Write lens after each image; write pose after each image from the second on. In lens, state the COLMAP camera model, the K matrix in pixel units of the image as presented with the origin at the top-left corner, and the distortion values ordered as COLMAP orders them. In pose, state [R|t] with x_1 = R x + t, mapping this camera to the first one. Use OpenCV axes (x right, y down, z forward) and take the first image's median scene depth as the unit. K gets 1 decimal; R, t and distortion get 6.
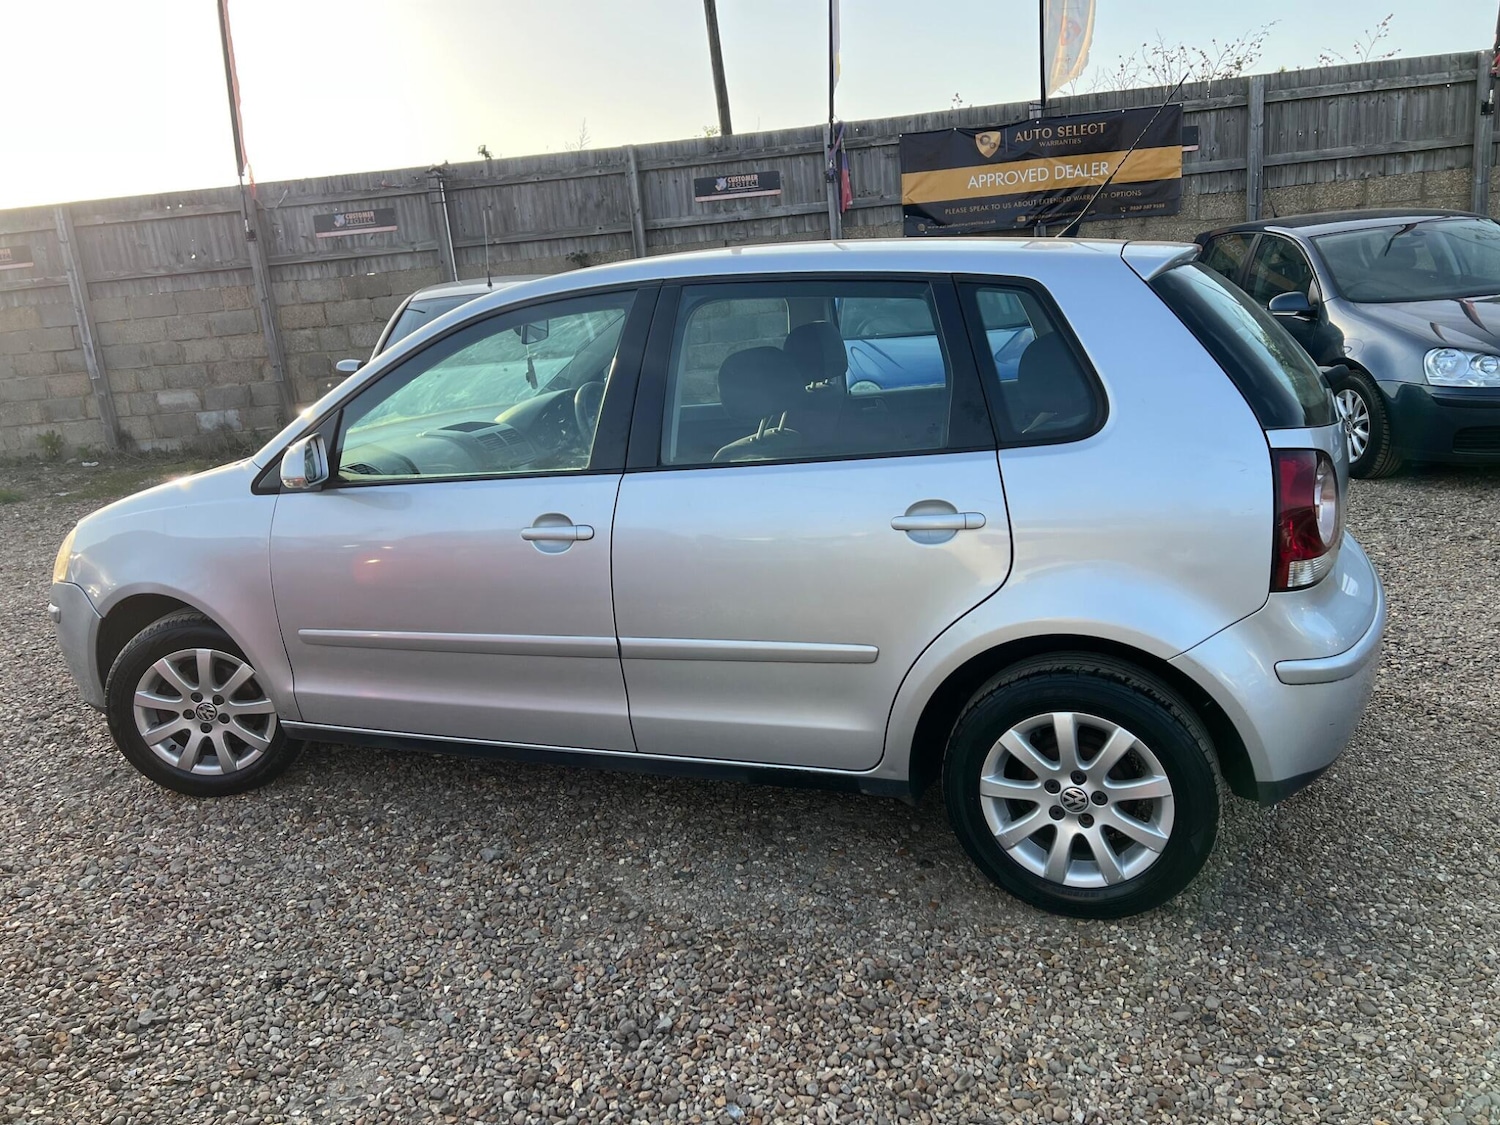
lens RADIAL K [[1127.5, 0, 740.8], [0, 1127.5, 524.7], [0, 0, 1]] dist [0.055461, -0.061127]
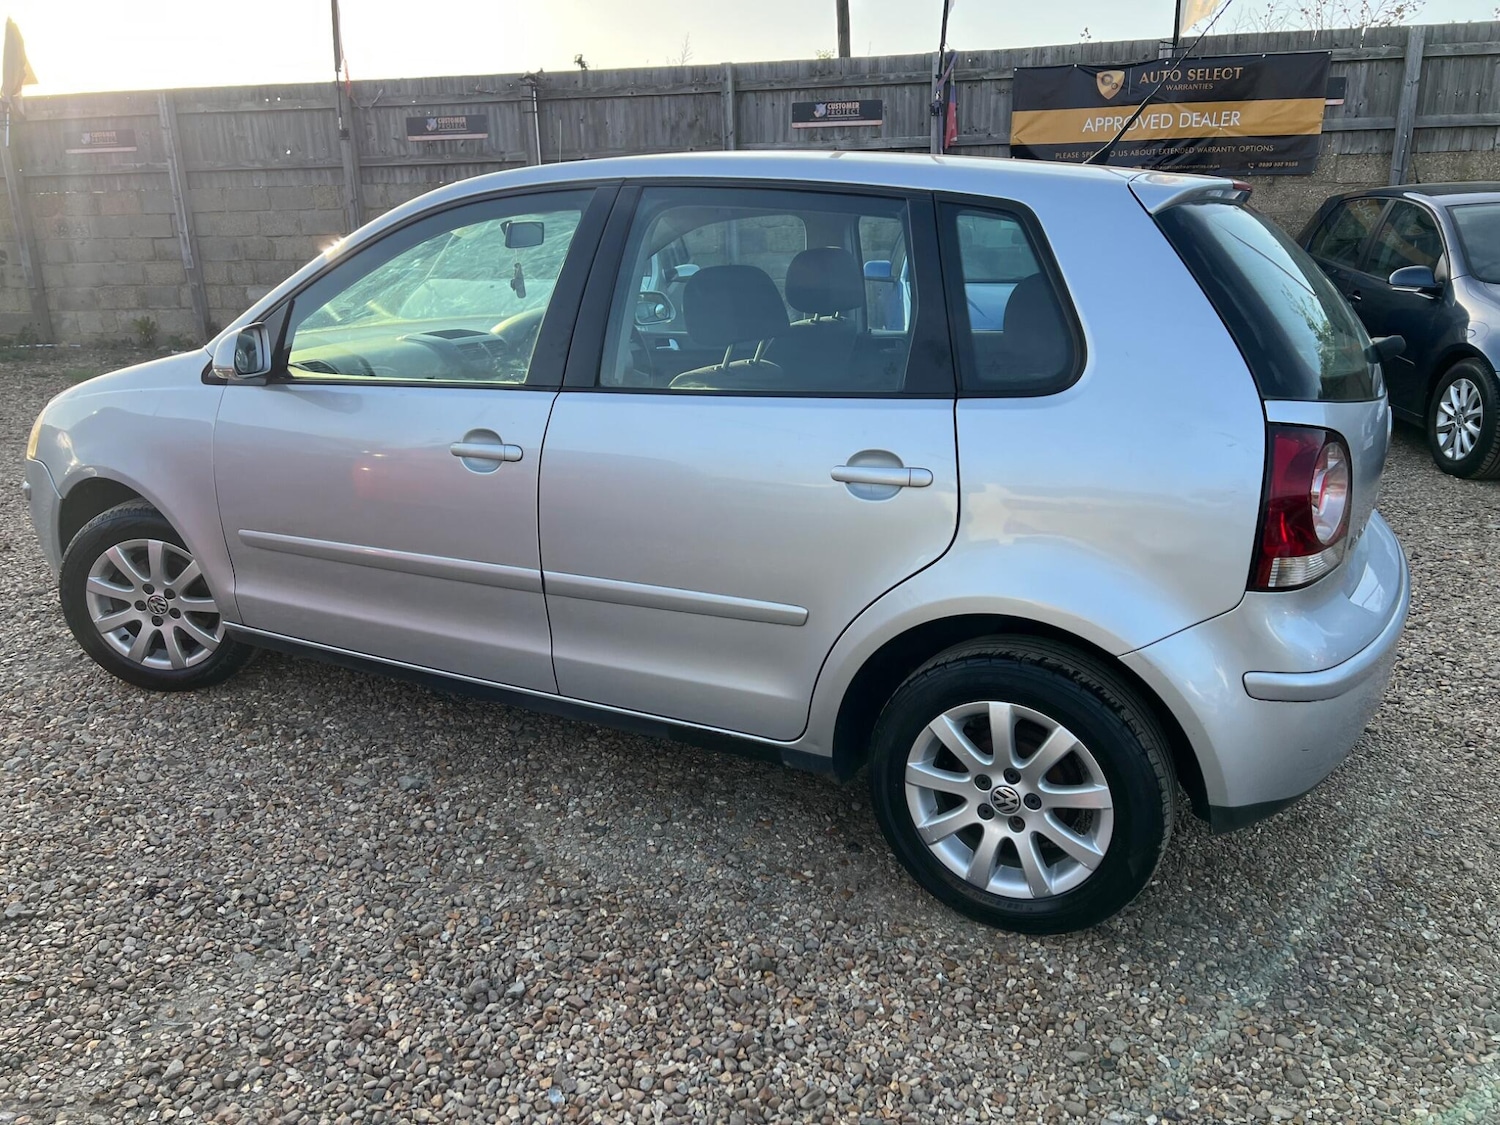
lens RADIAL K [[1127.5, 0, 747.3], [0, 1127.5, 541.6], [0, 0, 1]] dist [0.055461, -0.061127]
pose [[0.991994, 0.095564, -0.082551, 0.133817], [-0.090088, 0.993630, 0.067700, -0.000887], [0.088495, -0.059721, 0.994285, 0.100141]]
